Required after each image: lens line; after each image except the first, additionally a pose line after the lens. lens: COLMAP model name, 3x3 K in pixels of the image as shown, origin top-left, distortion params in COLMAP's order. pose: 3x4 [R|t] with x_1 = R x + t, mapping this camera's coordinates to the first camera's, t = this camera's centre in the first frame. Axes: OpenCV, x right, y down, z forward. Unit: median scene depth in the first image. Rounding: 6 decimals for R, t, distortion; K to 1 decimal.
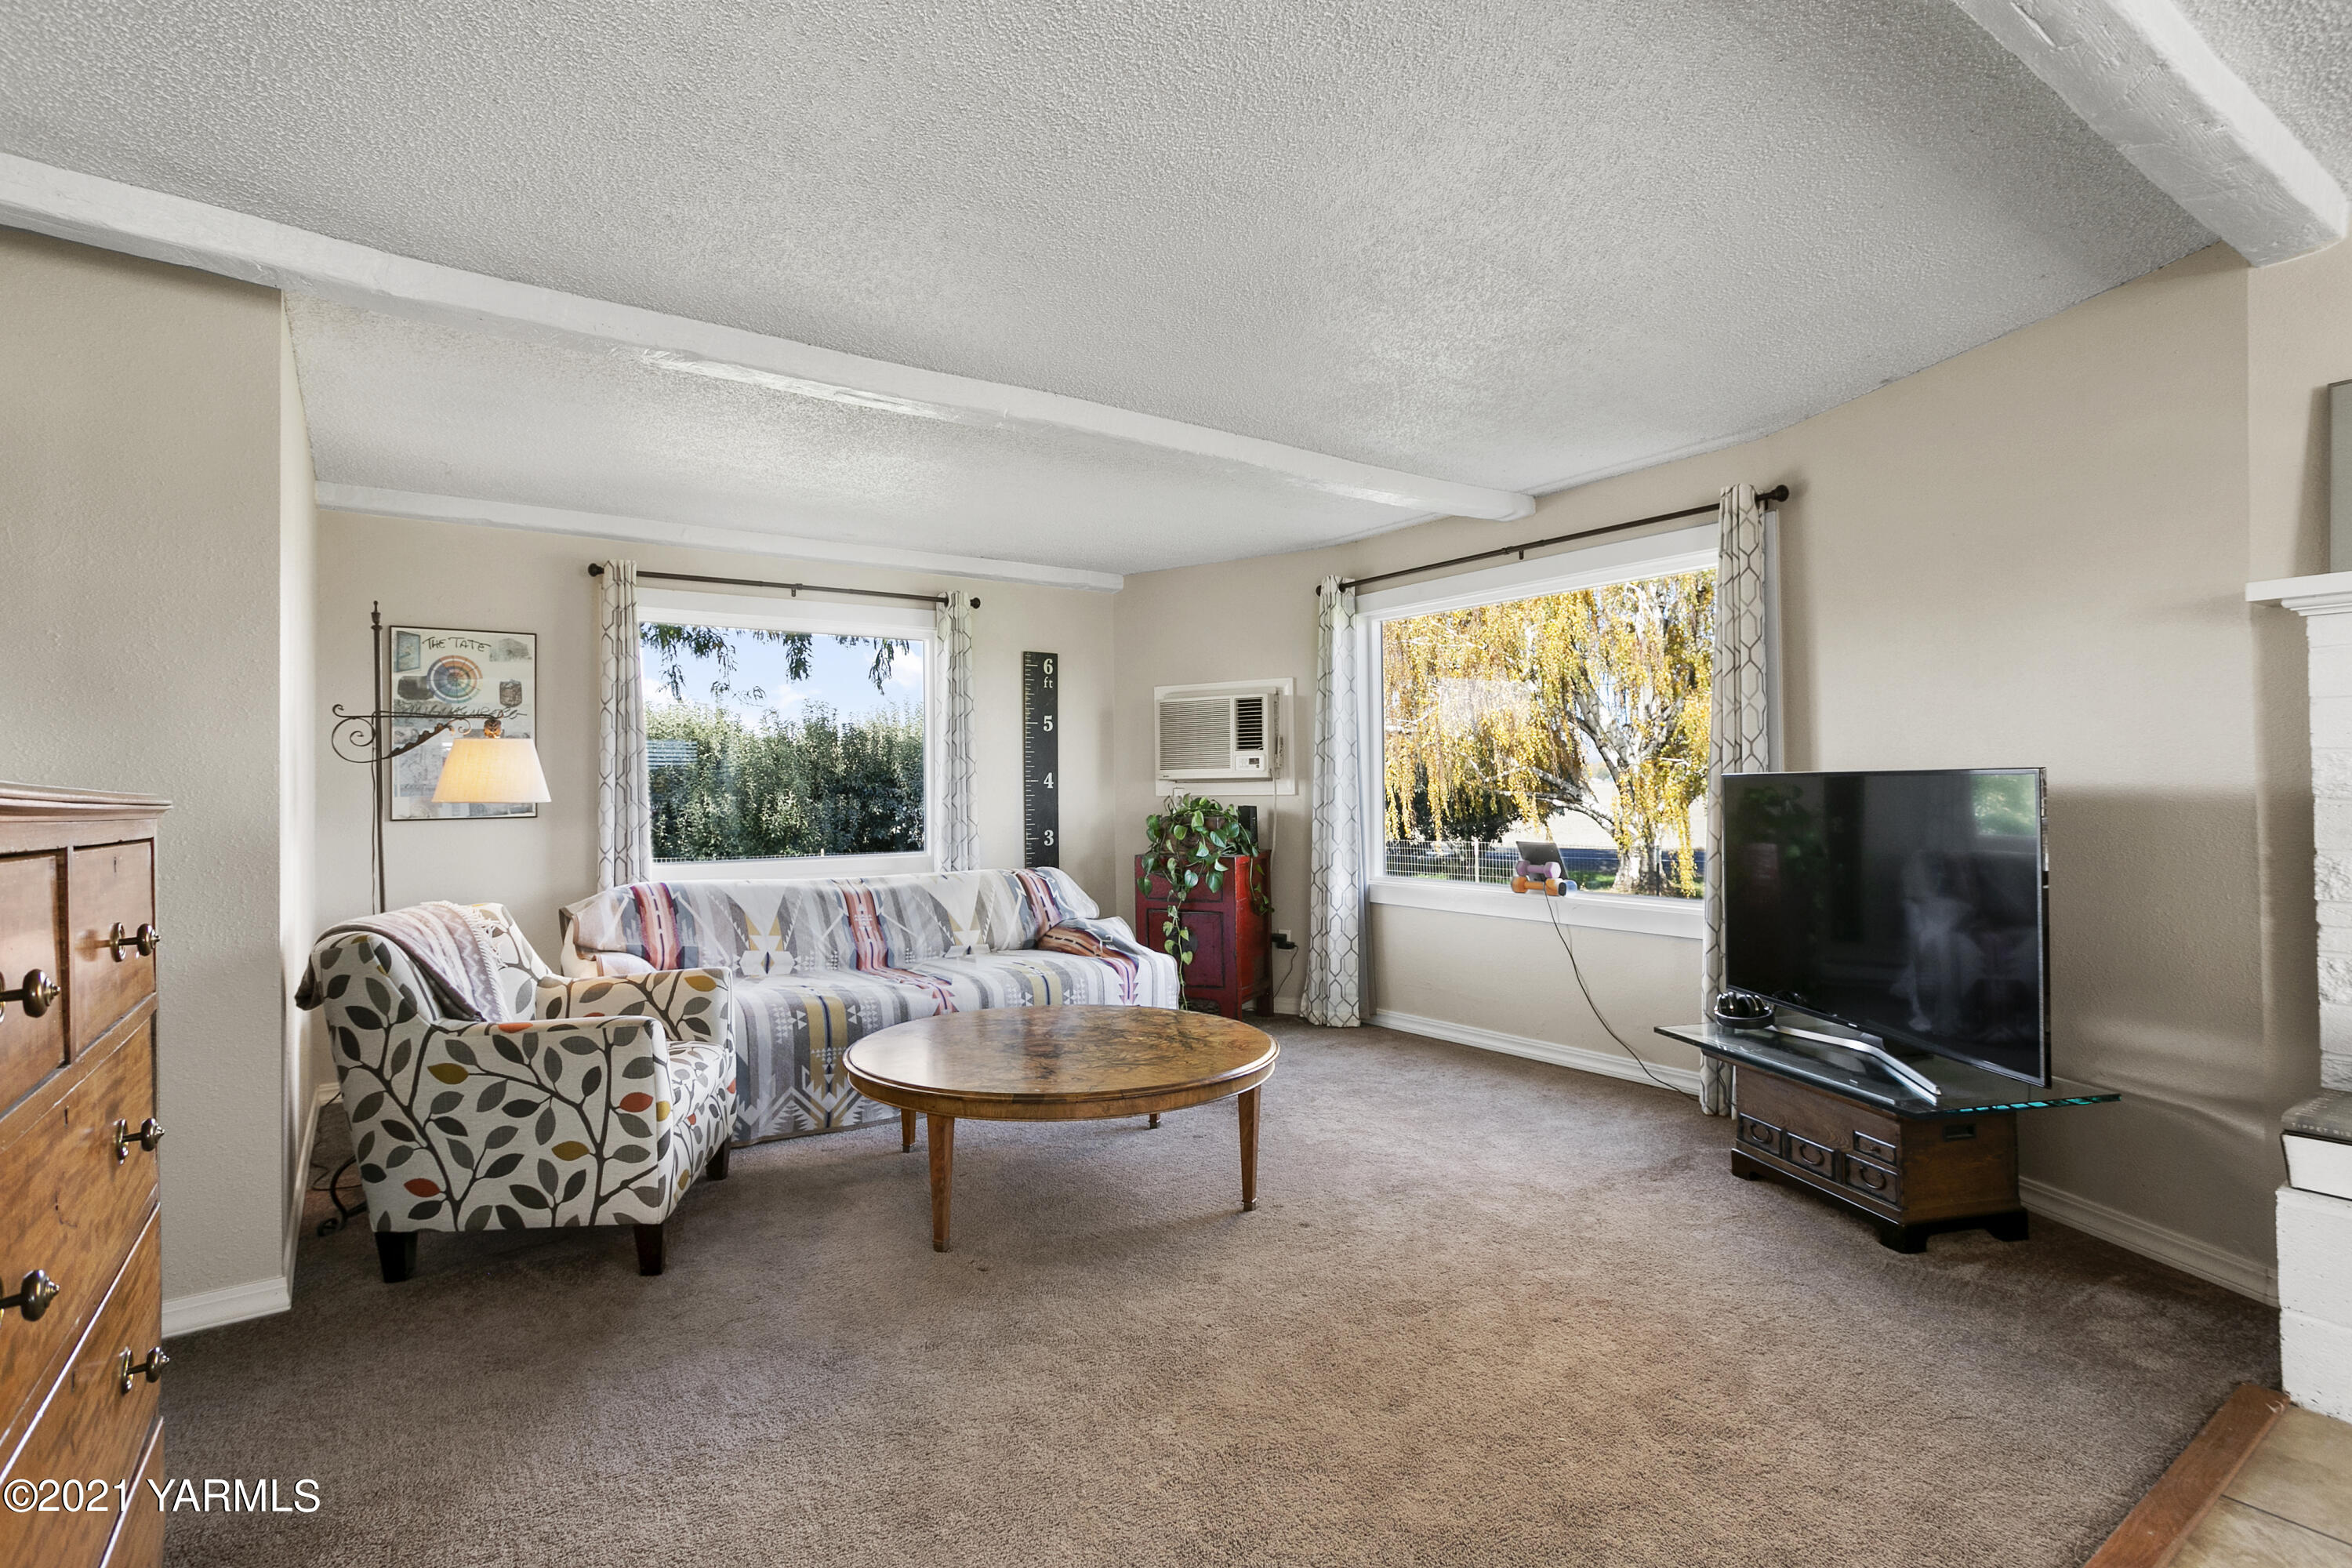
lens RADIAL K [[1130.3, 0, 1176.0], [0, 1130.3, 784.0], [0, 0, 1]] dist [0.000380, 0.000148]
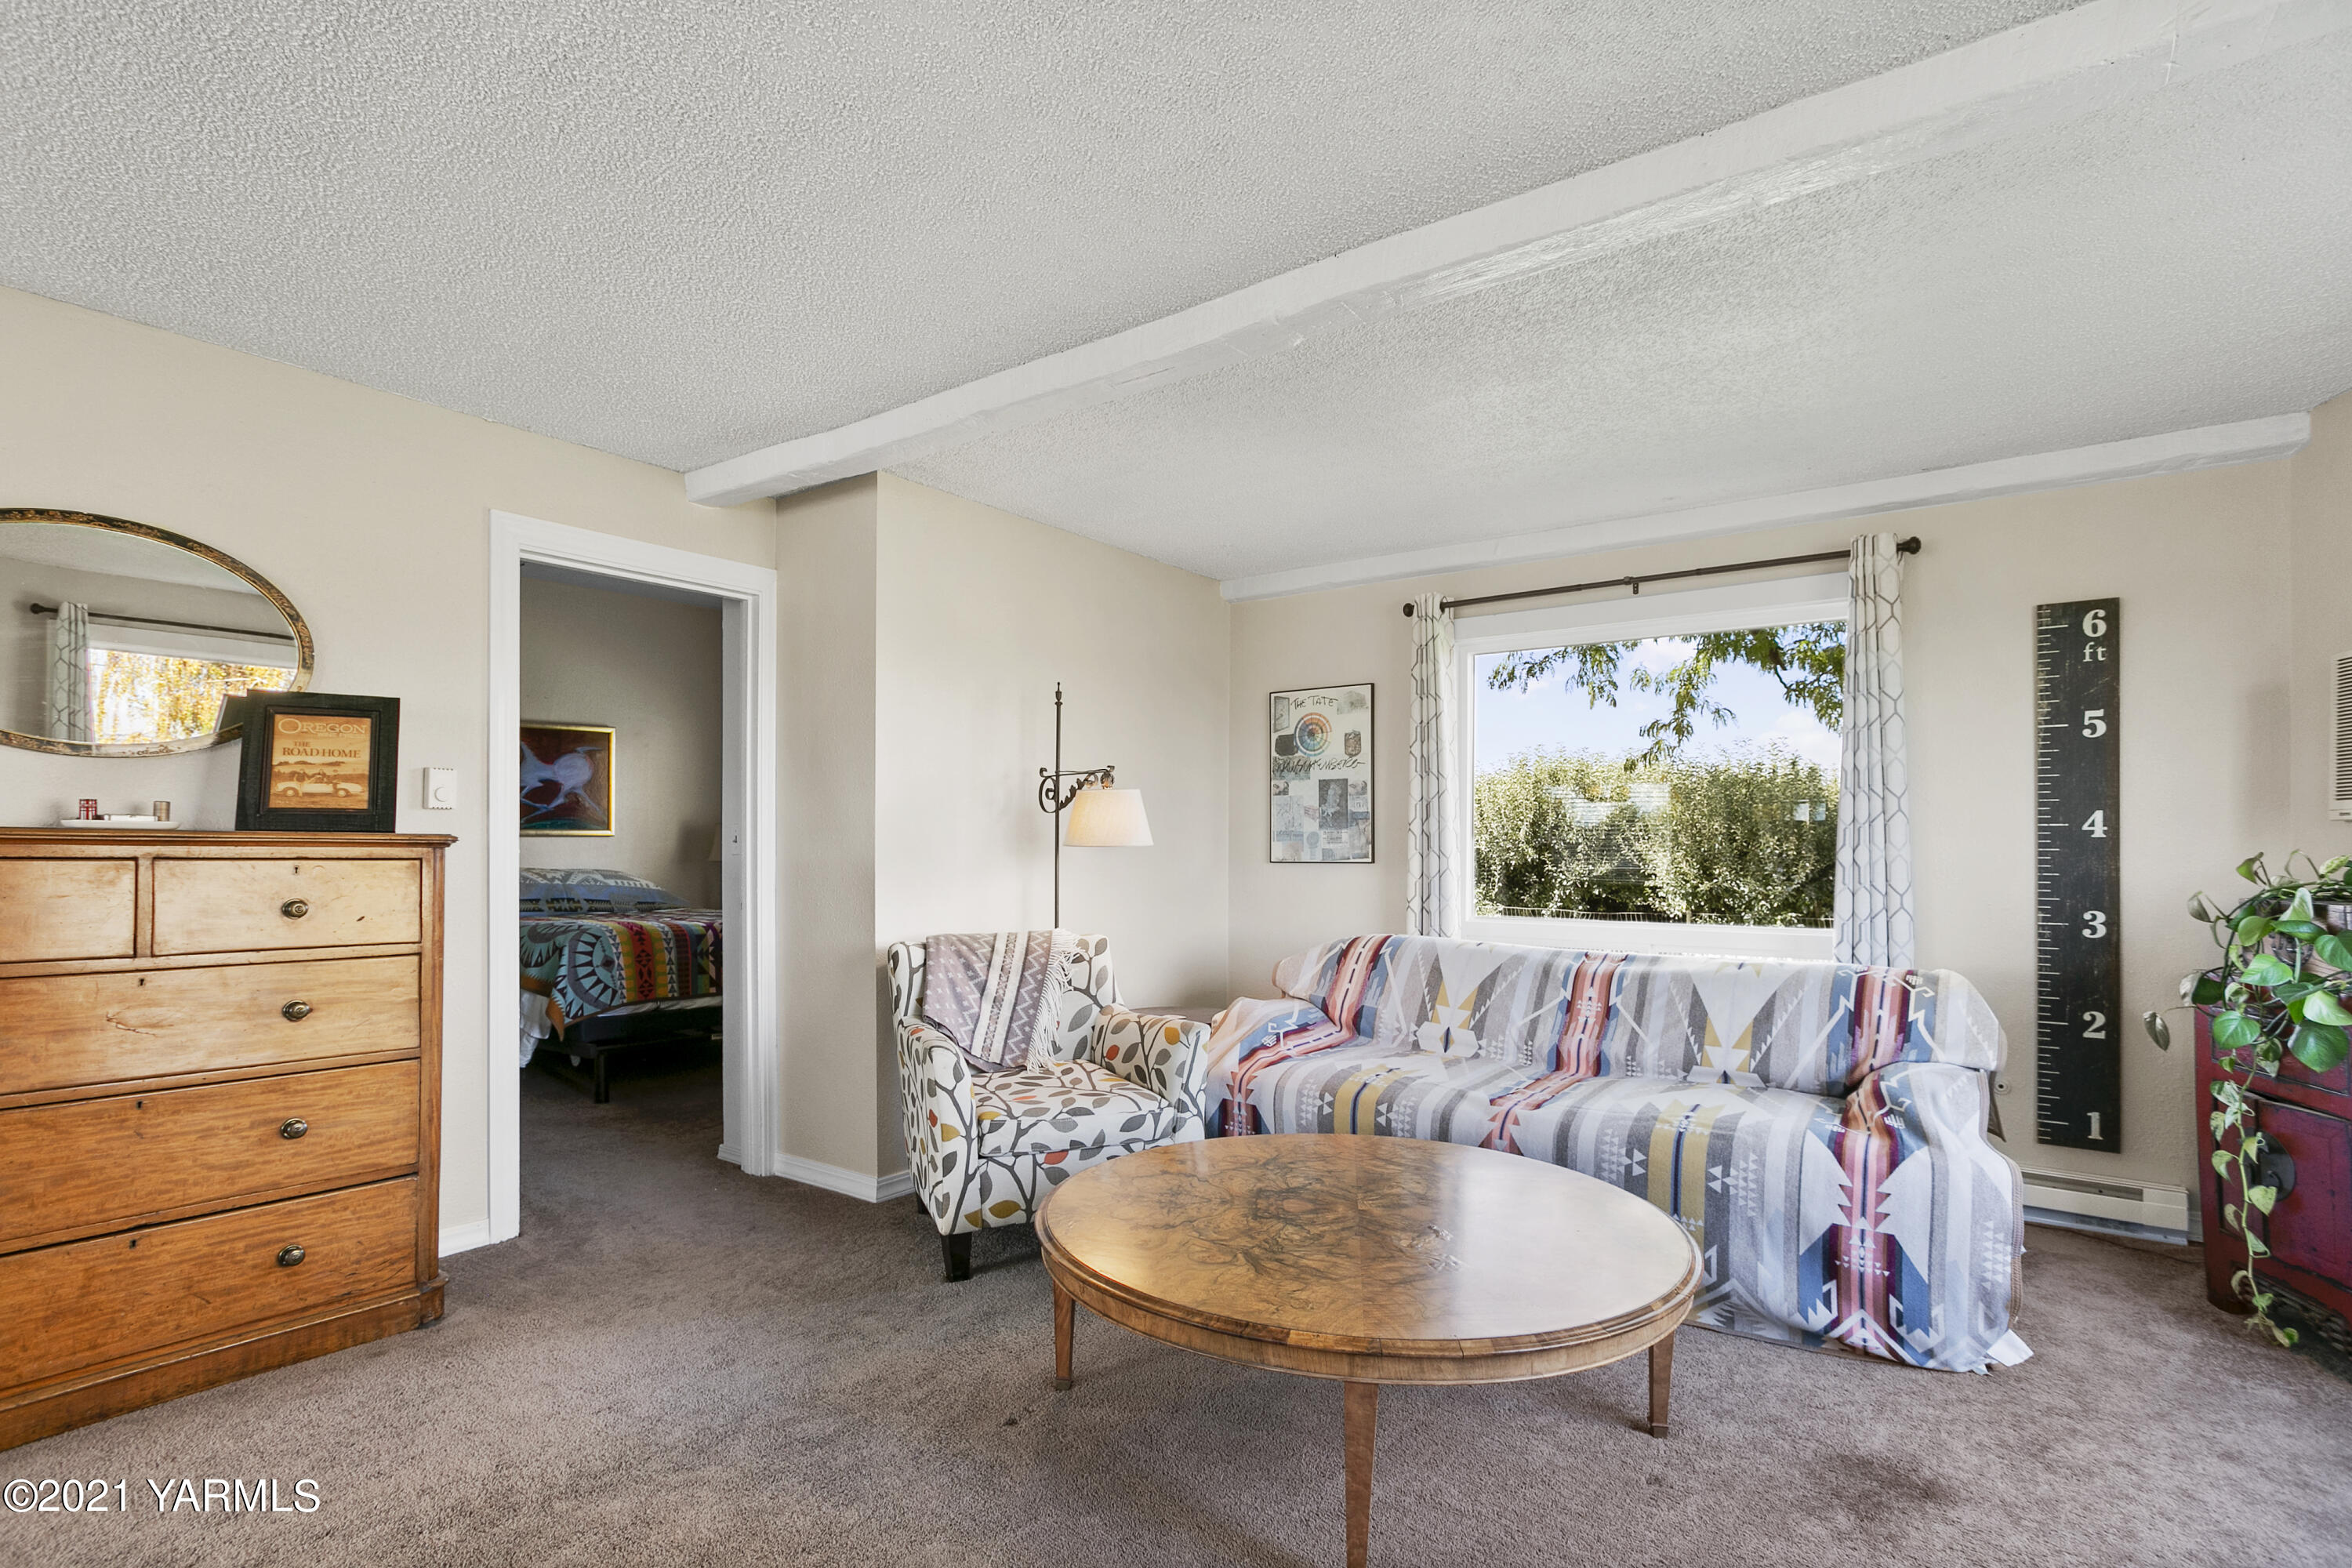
lens RADIAL K [[1185.7, 0, 1174.4], [0, 1185.7, 846.0], [0, 0, 1]] dist [-0.033405, 0.000491]
pose [[0.315292, 0.011404, -0.948926, 0.401850], [0.000263, 0.999927, 0.012105, 0.001268], [0.948995, -0.004066, 0.315266, 0.504917]]
